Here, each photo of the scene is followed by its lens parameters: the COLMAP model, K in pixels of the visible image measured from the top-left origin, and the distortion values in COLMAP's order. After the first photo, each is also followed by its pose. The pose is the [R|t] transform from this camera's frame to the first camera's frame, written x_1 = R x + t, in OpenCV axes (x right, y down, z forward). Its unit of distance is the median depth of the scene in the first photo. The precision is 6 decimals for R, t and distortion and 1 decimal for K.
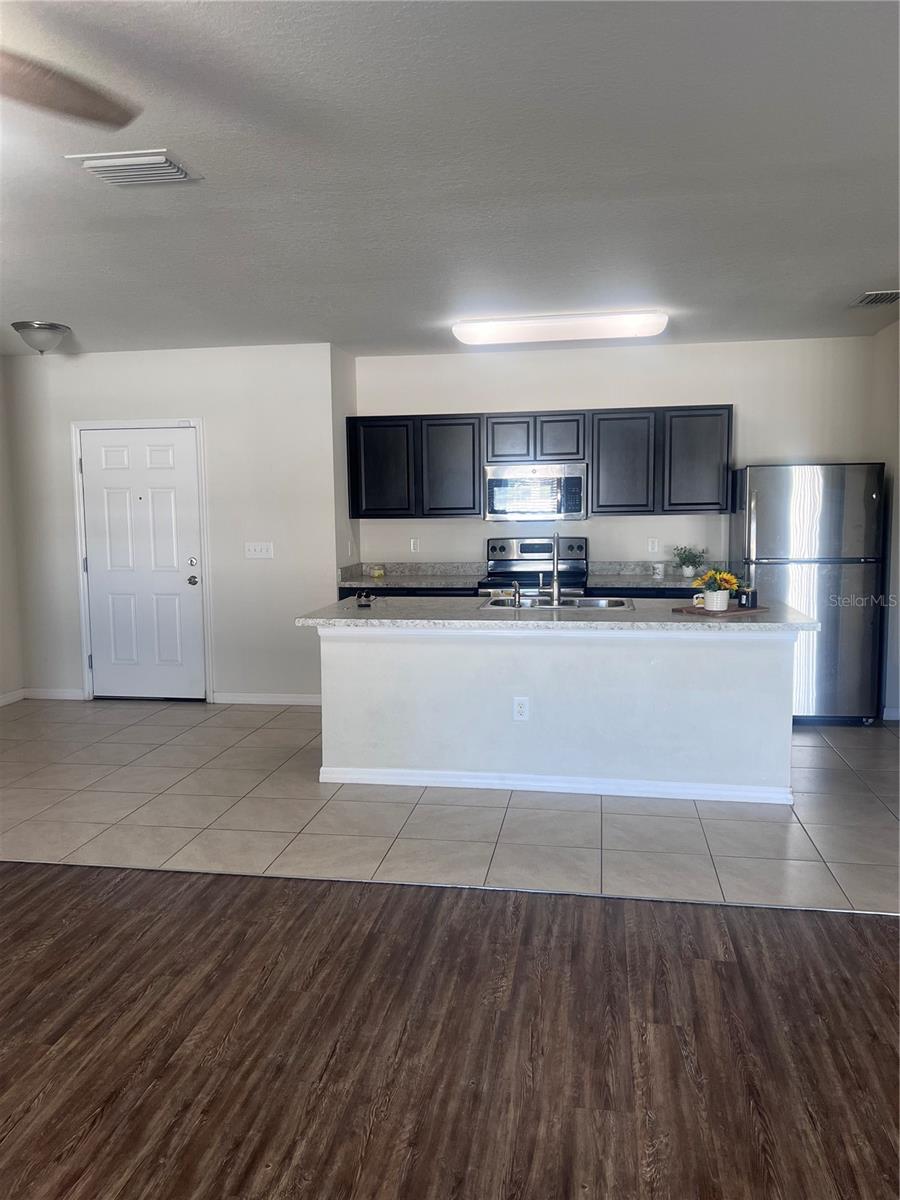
lens RADIAL K [[907.8, 0, 446.2], [0, 907.8, 598.5], [0, 0, 1]] dist [0.025653, -0.033651]
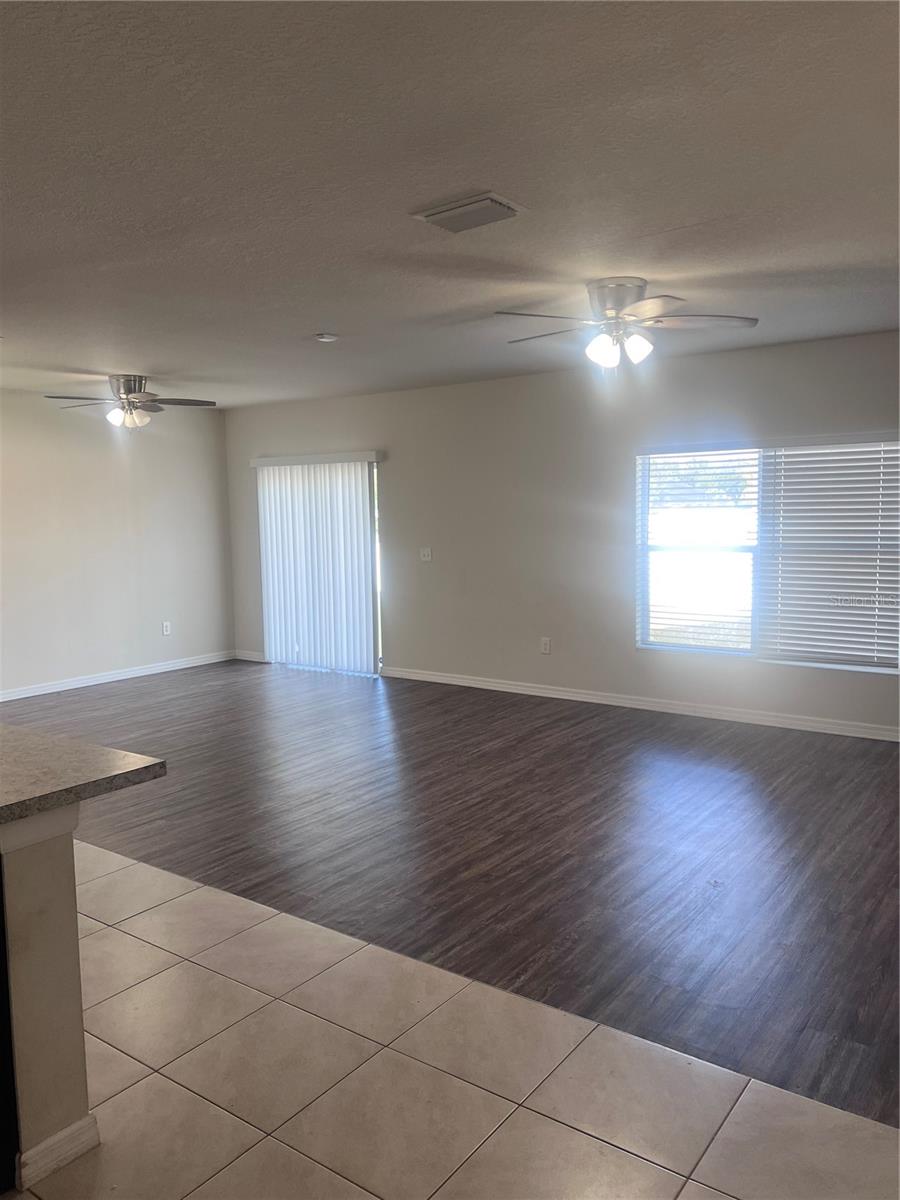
lens RADIAL K [[907.8, 0, 439.0], [0, 907.8, 599.7], [0, 0, 1]] dist [0.025653, -0.033651]
pose [[-0.892941, -0.016734, 0.449862, -0.872581], [0.075311, 0.979673, 0.185928, -0.247287], [-0.443829, 0.199902, -0.873530, 2.235806]]
